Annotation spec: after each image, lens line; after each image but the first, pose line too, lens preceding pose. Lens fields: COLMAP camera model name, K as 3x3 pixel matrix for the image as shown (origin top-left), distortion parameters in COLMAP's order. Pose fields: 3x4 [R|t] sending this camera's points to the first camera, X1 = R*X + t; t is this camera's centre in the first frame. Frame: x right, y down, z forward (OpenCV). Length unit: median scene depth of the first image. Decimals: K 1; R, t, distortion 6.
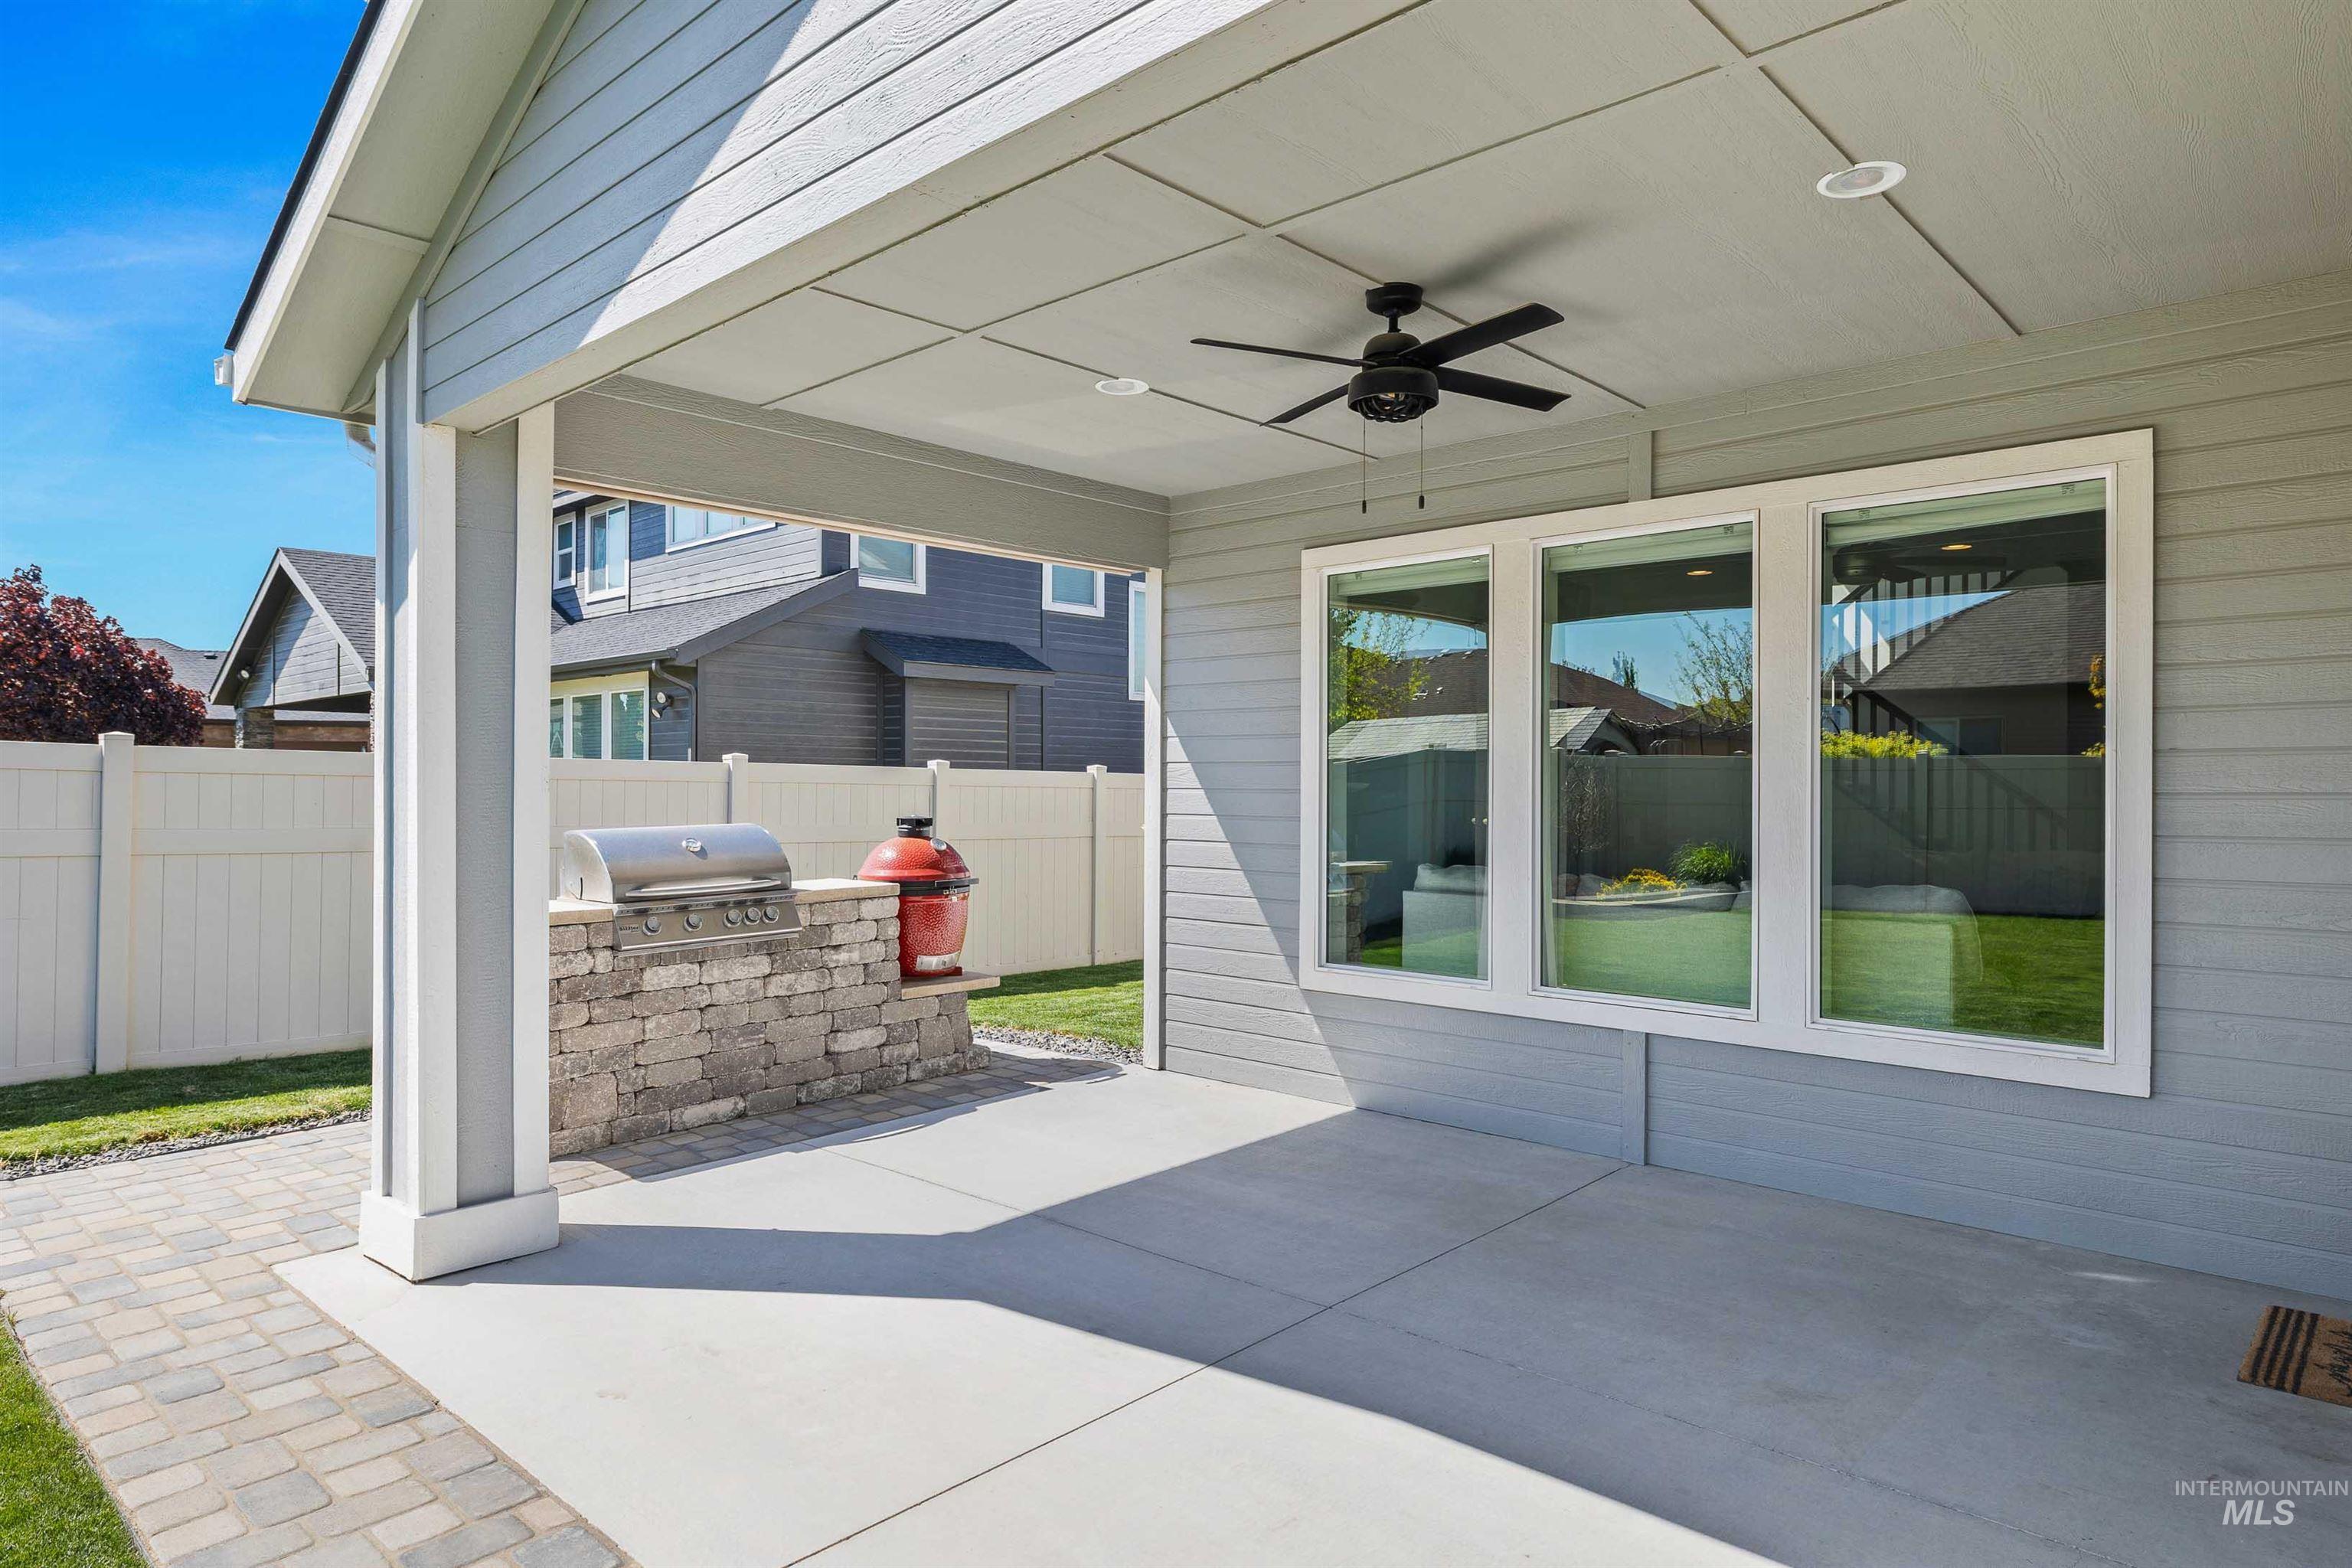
lens RADIAL K [[1373.5, 0, 1178.9], [0, 1373.5, 772.8], [0, 0, 1]] dist [0.002940, 0.001467]
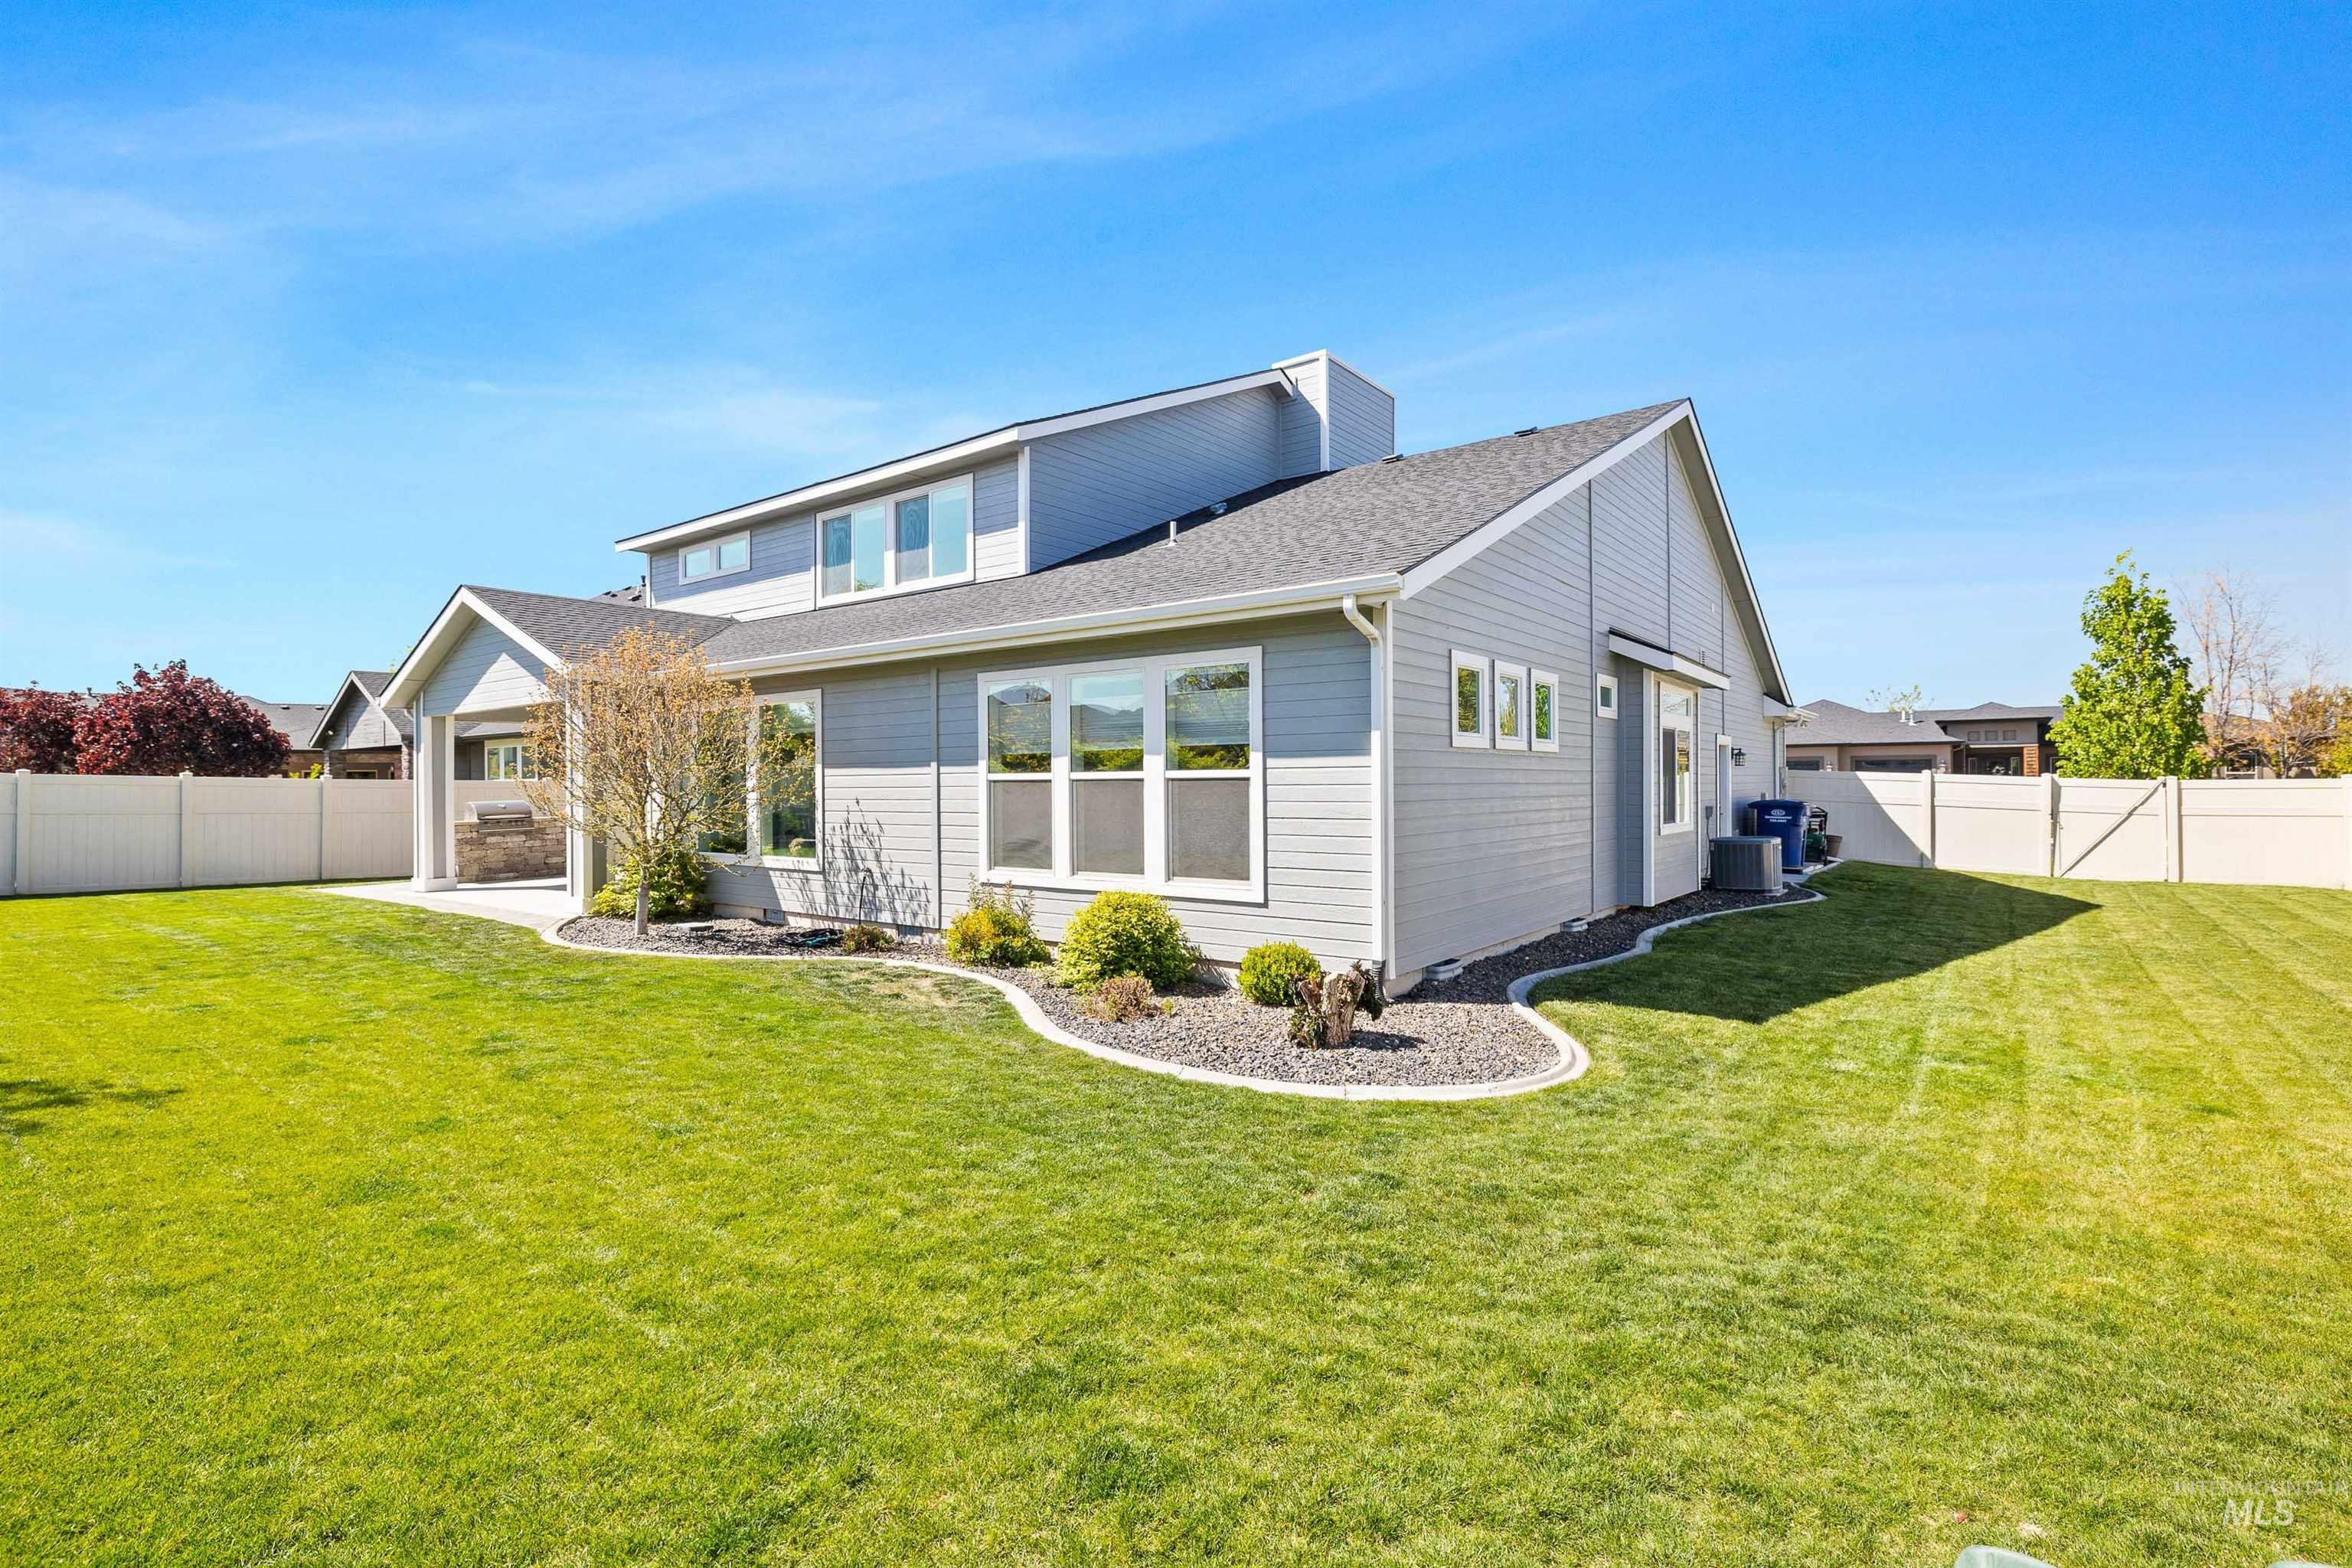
lens RADIAL K [[1132.1, 0, 1173.3], [0, 1132.1, 782.9], [0, 0, 1]] dist [-0.007398, -0.000188]
pose [[0.996889, -0.014536, 0.077472, 0.389265], [0.013592, 0.999827, 0.012706, -0.007478], [-0.077643, -0.011614, 0.996914, -0.697606]]
